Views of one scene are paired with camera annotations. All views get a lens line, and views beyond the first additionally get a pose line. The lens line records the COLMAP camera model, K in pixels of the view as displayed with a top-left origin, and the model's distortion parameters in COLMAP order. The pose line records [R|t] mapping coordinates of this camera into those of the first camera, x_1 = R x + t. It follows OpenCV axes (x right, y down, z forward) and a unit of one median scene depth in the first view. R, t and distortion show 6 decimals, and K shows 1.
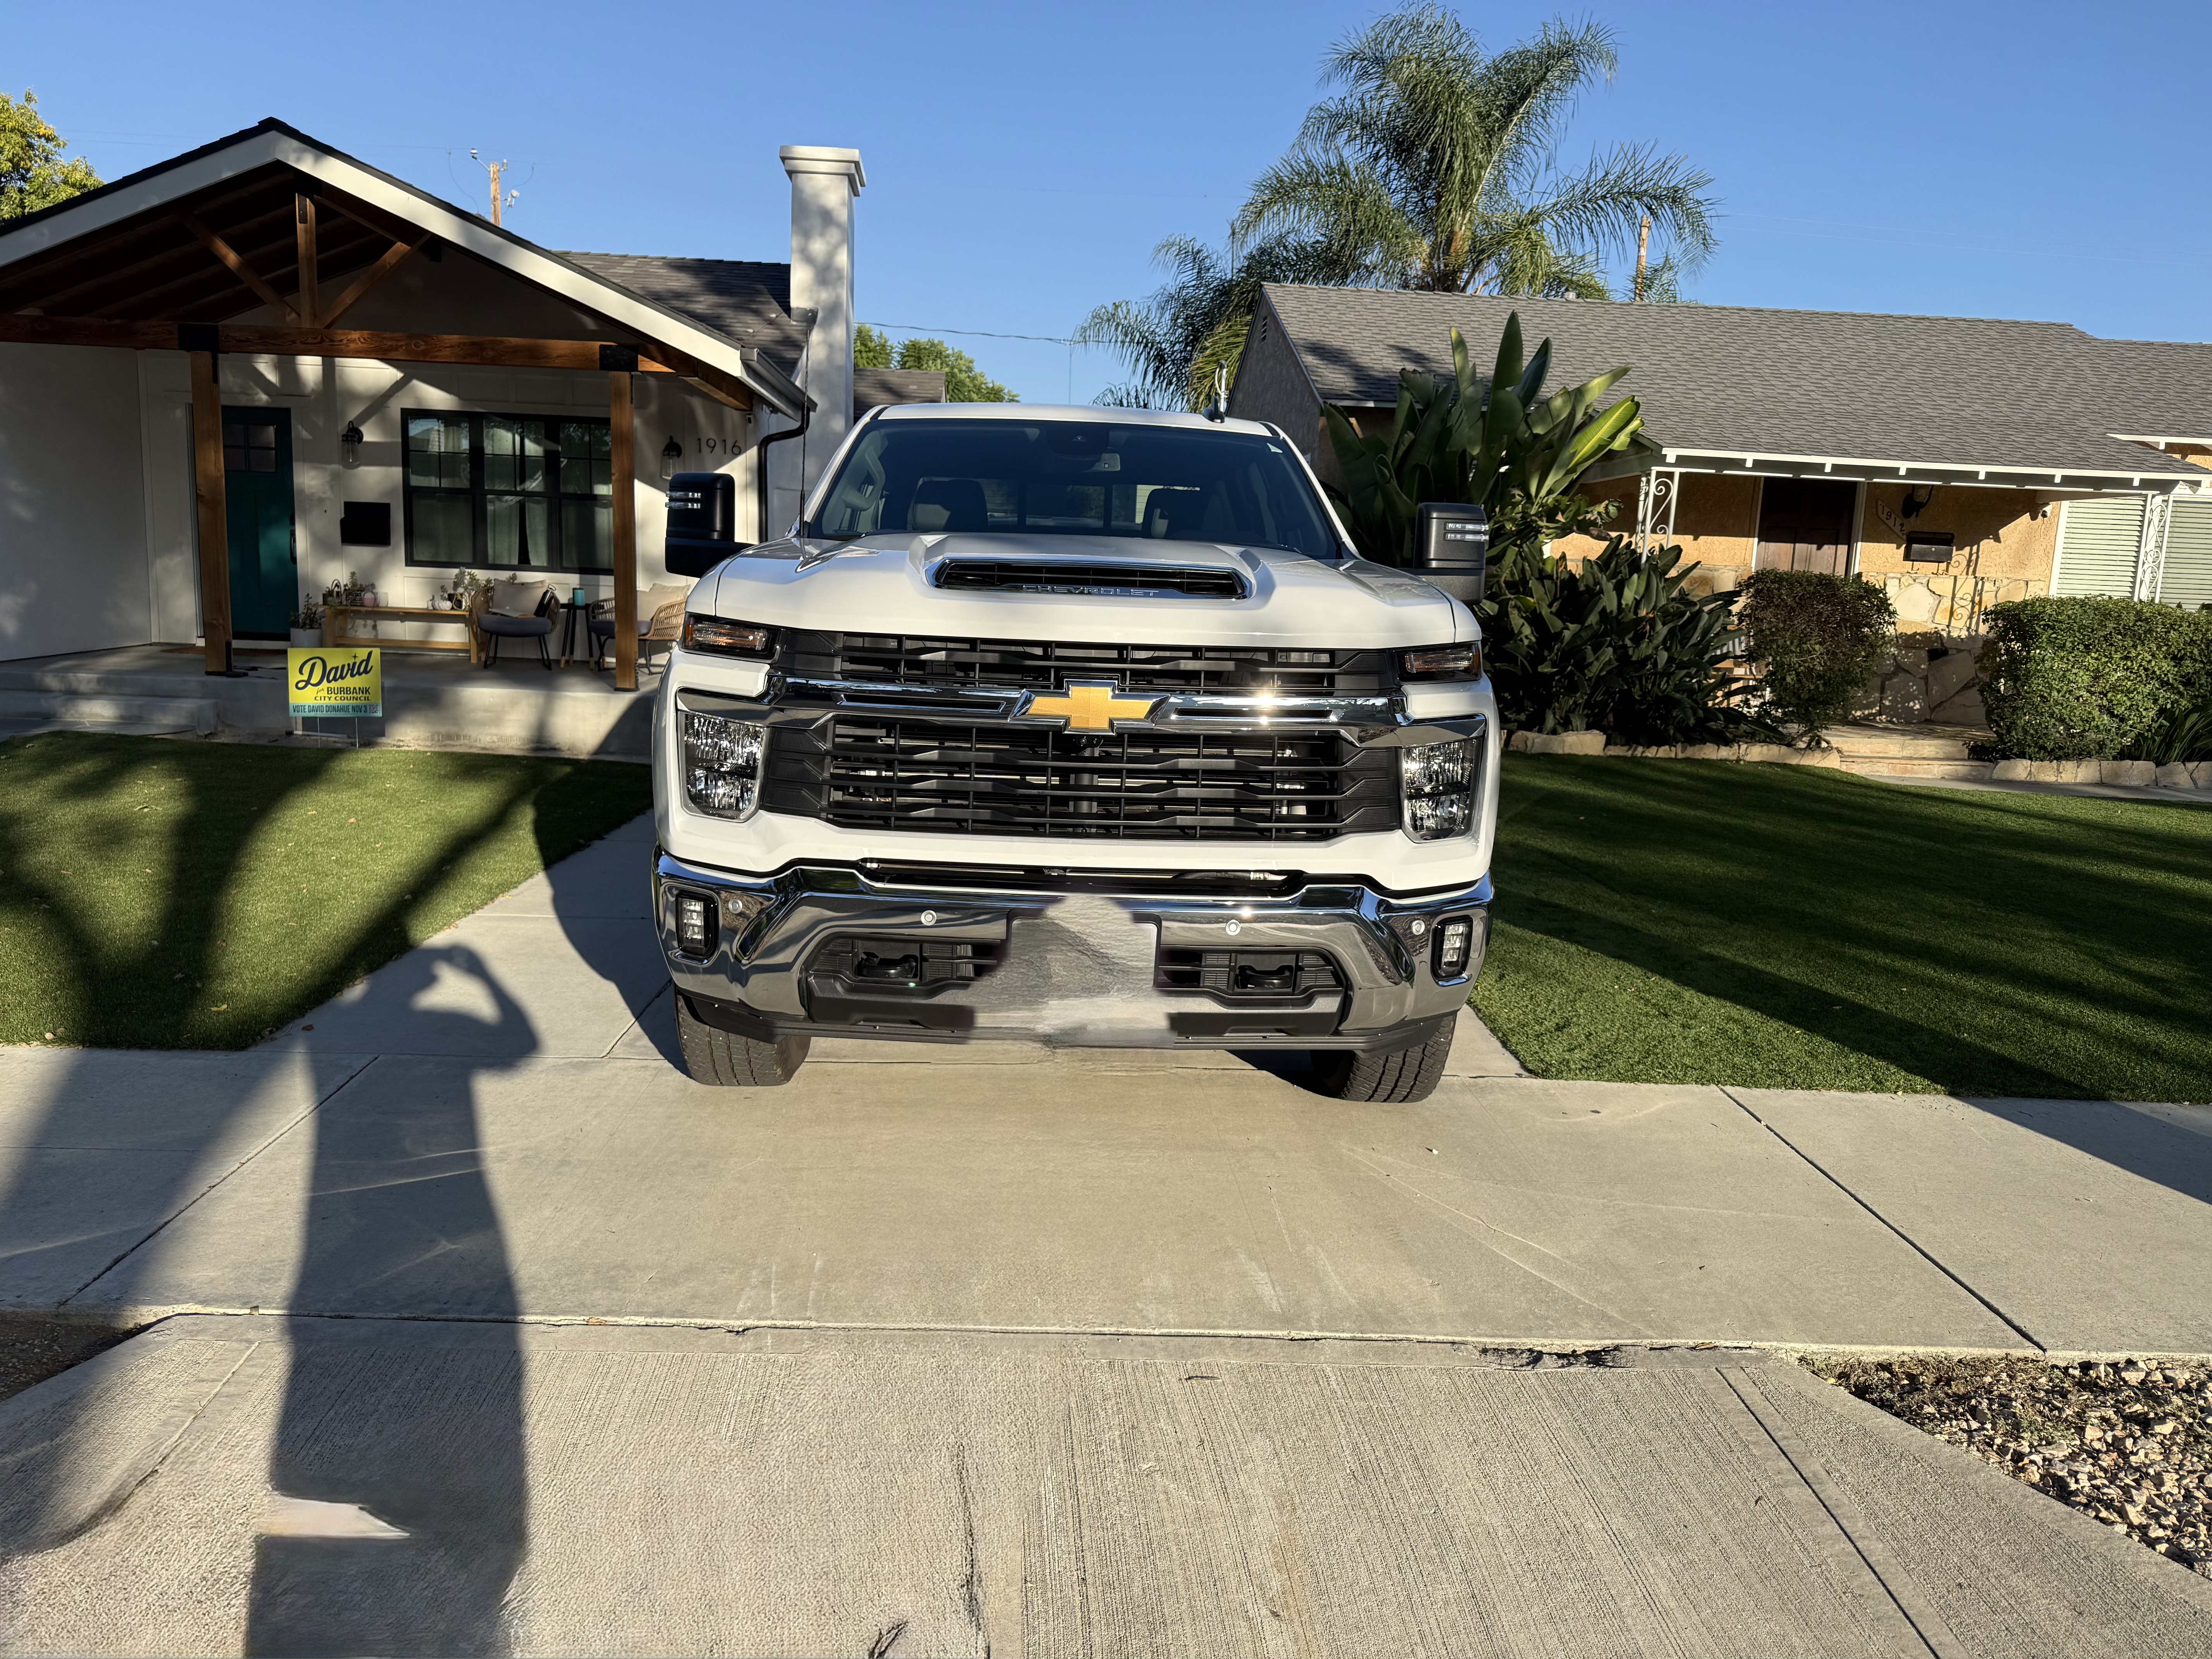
lens RADIAL K [[1543.8, 0, 1101.2], [0, 1543.8, 828.6], [0, 0, 1]] dist [0.003496, -0.021158]
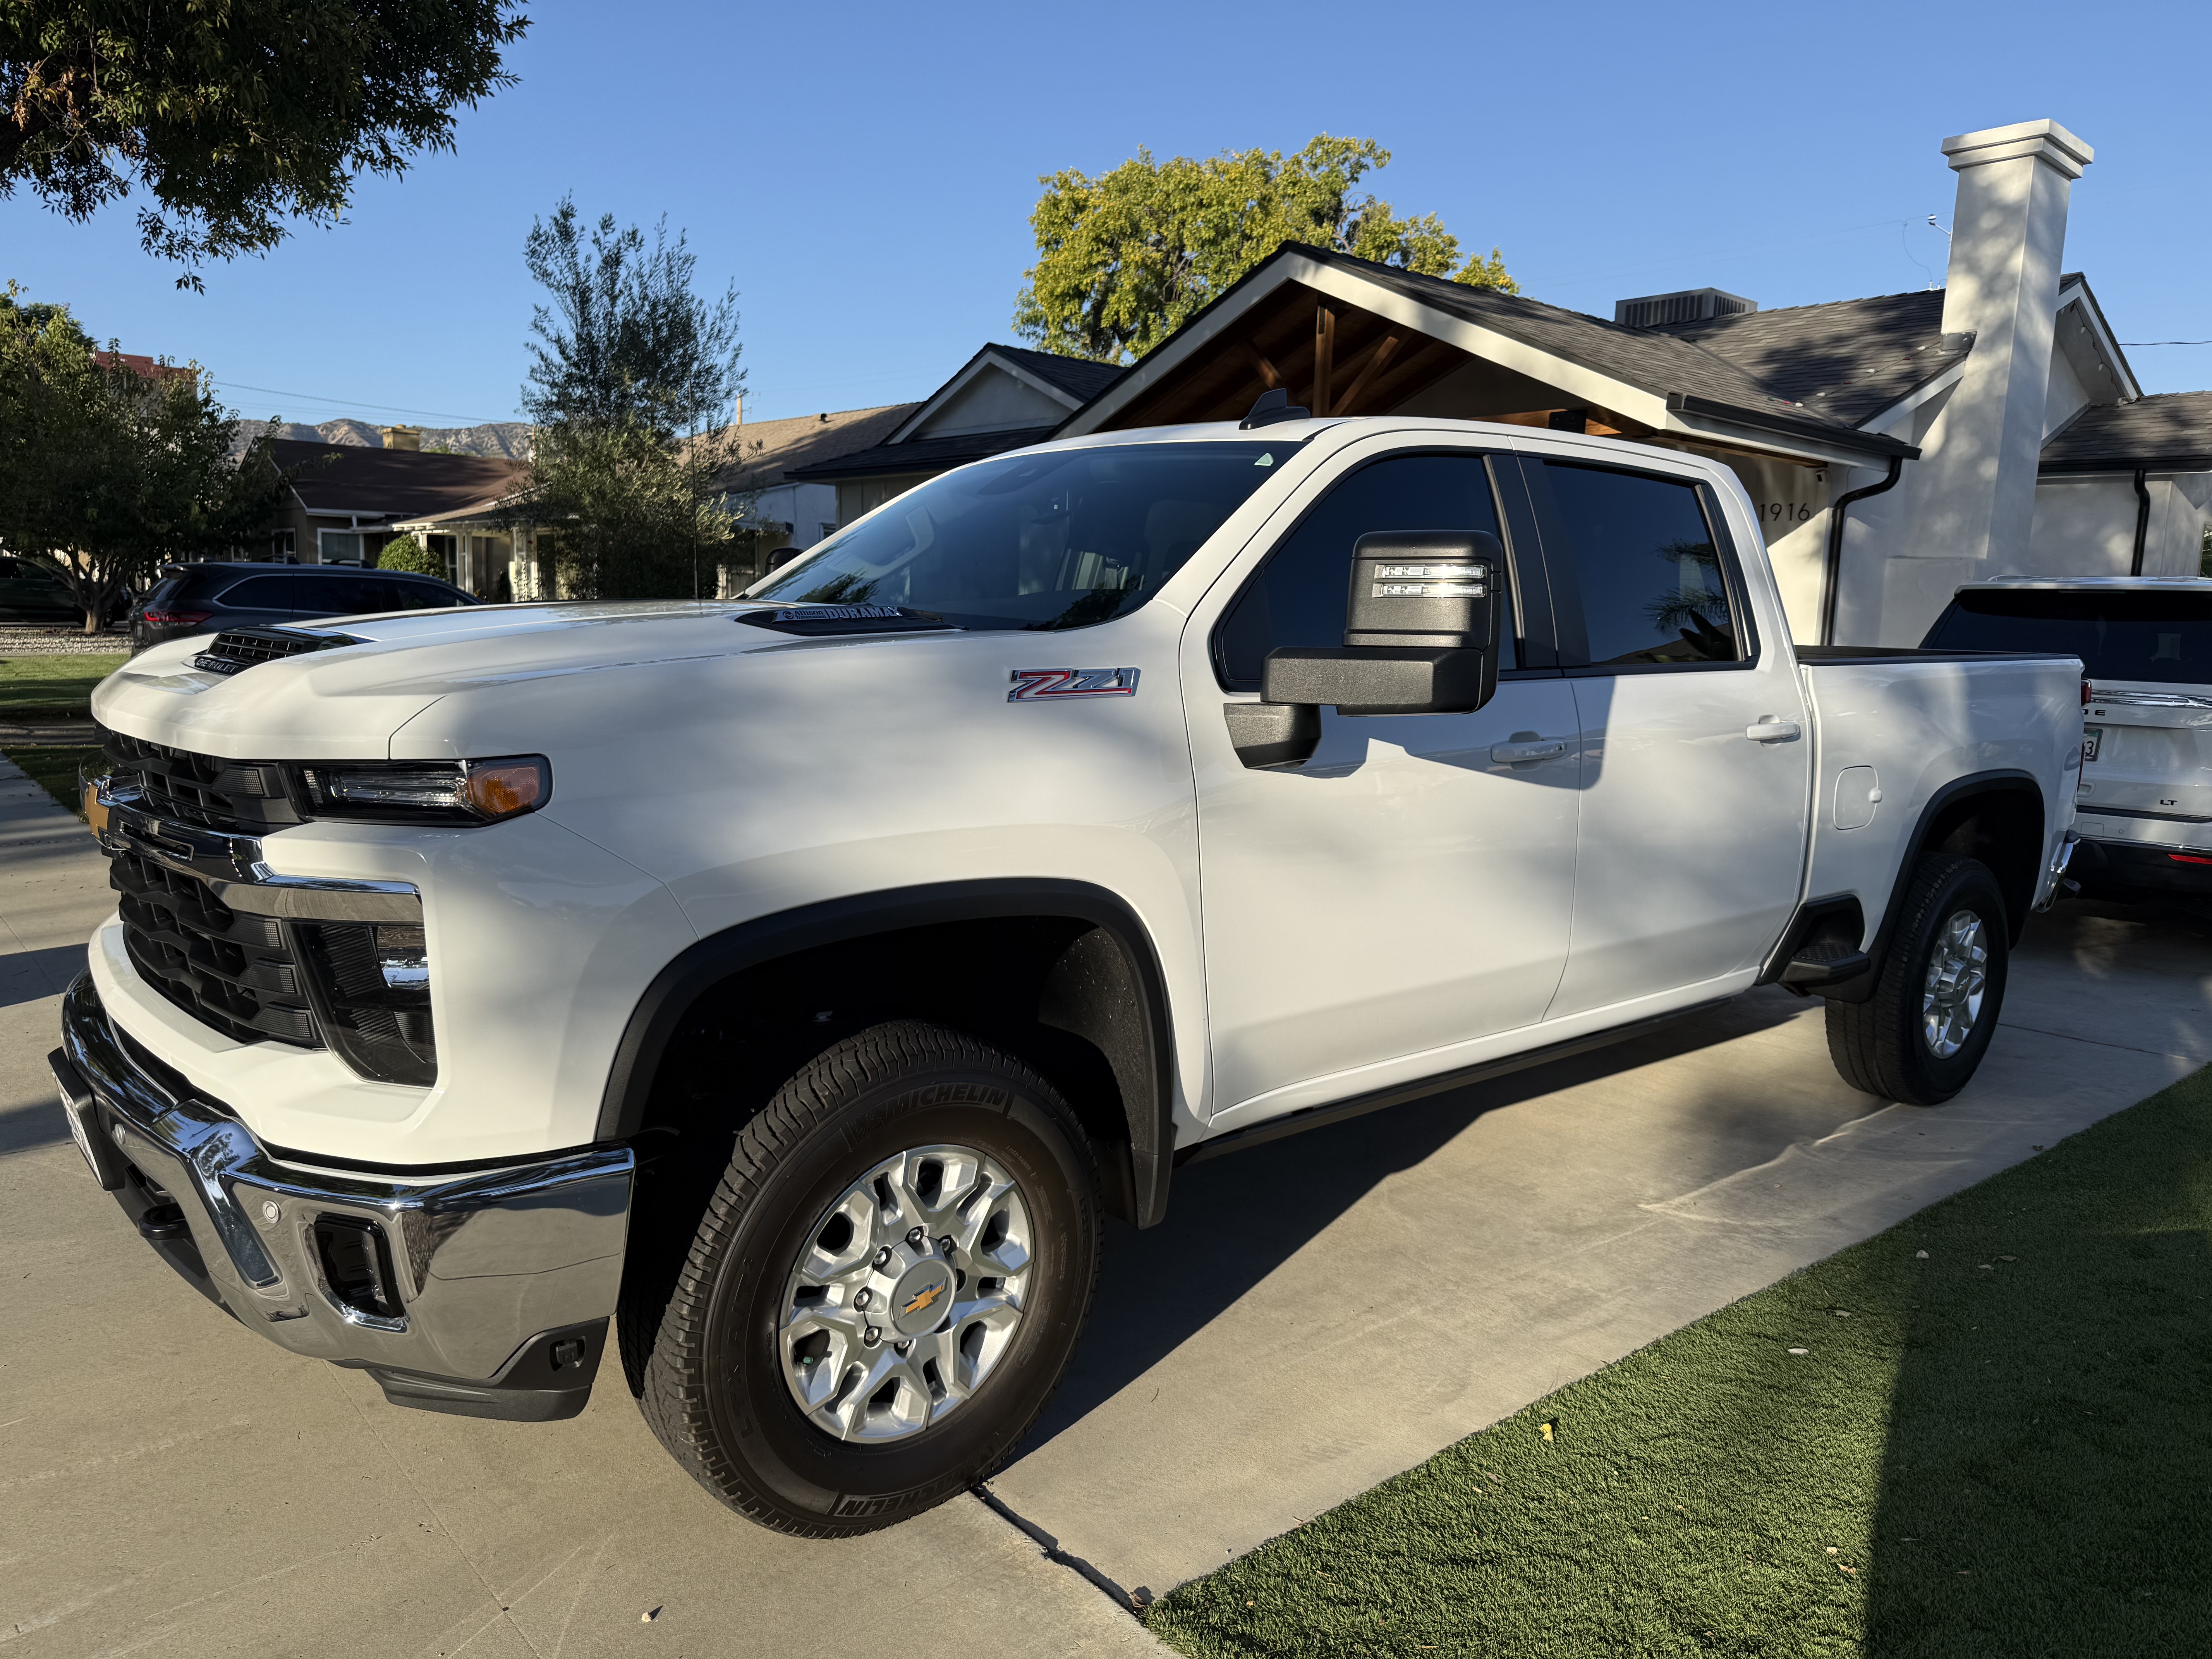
lens RADIAL K [[1543.8, 0, 1108.8], [0, 1543.8, 839.1], [0, 0, 1]] dist [0.003496, -0.021158]
pose [[0.609977, 0.088240, -0.787491, 0.191329], [-0.128589, 0.991631, 0.011511, -0.028936], [0.781916, 0.094242, 0.616219, 0.189274]]
